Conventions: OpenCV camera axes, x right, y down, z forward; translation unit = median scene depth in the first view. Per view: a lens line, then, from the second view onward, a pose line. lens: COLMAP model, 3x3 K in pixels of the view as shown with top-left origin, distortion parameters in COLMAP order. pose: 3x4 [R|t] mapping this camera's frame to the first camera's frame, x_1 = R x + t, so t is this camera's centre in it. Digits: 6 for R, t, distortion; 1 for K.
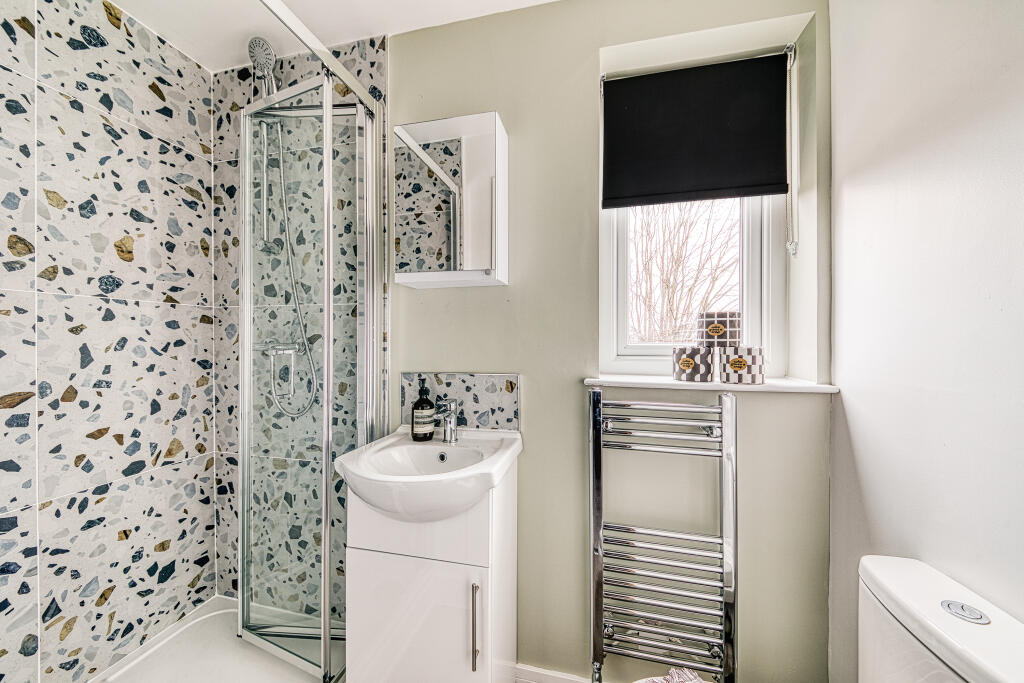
lens RADIAL K [[346.3, 0, 508.3], [0, 346.3, 341.4], [0, 0, 1]] dist [0.057772, 0.000010]
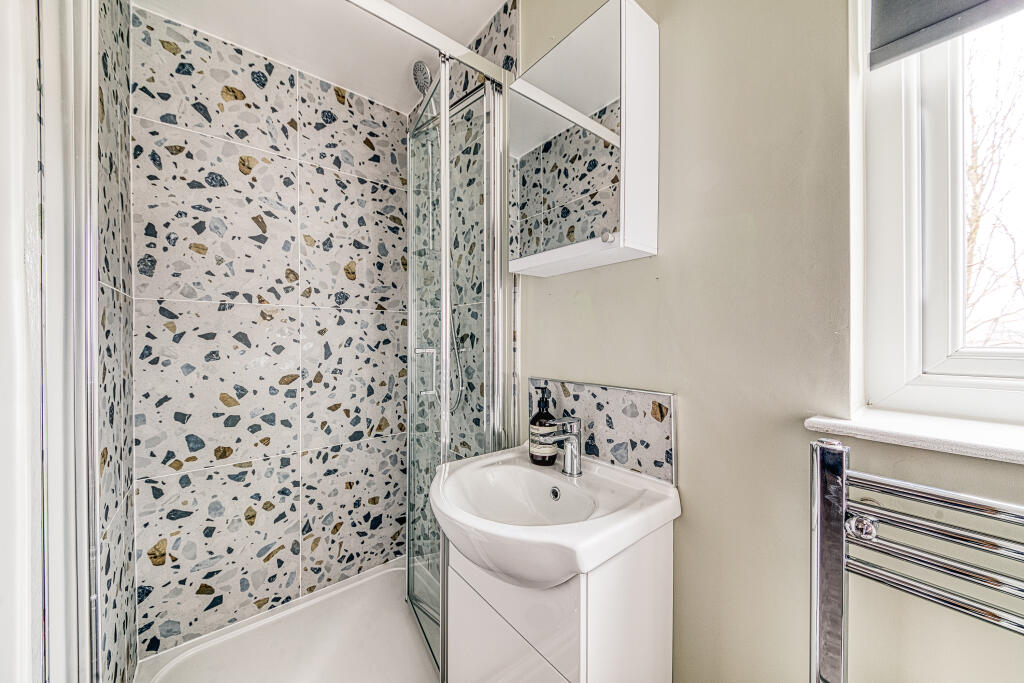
lens RADIAL K [[346.3, 0, 508.3], [0, 346.3, 341.4], [0, 0, 1]] dist [0.057772, 0.000010]
pose [[0.802507, 0.004356, -0.596626, 0.171546], [-0.002584, 0.999989, 0.003826, -0.002093], [0.596637, -0.001529, 0.802510, 0.312206]]
